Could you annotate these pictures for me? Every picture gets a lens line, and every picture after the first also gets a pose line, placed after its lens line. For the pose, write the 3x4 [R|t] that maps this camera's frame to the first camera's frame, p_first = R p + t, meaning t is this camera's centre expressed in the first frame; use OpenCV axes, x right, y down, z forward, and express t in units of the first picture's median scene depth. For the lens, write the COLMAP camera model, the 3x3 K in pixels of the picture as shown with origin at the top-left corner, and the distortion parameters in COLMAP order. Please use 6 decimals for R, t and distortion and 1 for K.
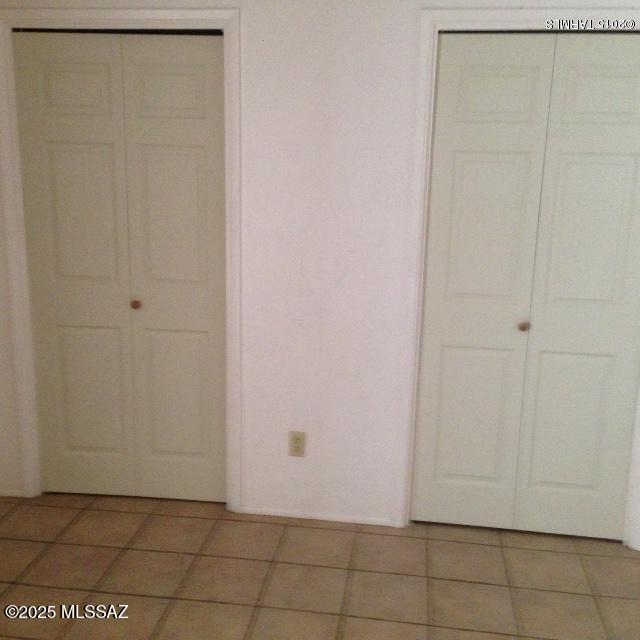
lens RADIAL K [[777.0, 0, 319.5], [0, 777.0, 319.6], [0, 0, 1]] dist [0.081047, 0.000000]
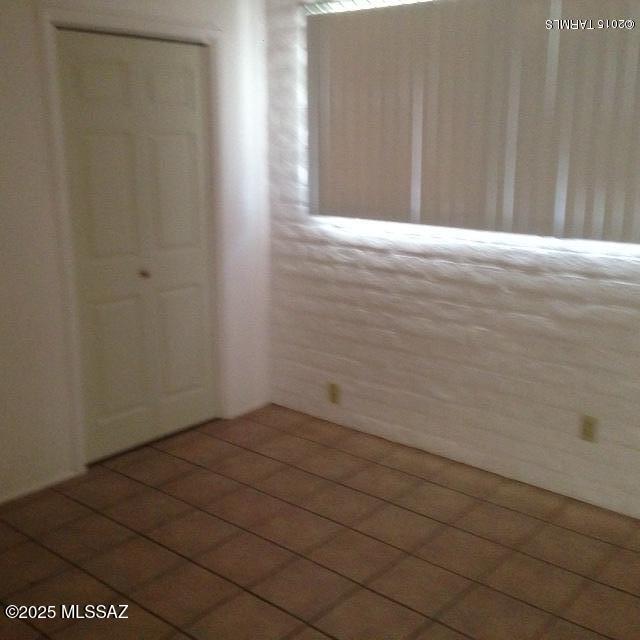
lens RADIAL K [[777.0, 0, 319.0], [0, 777.0, 319.9], [0, 0, 1]] dist [0.081047, 0.000000]
pose [[0.534632, -0.217894, 0.816511, -0.666543], [0.195043, 0.971918, 0.131656, -0.033505], [-0.822269, 0.088867, 0.562118, 0.090578]]
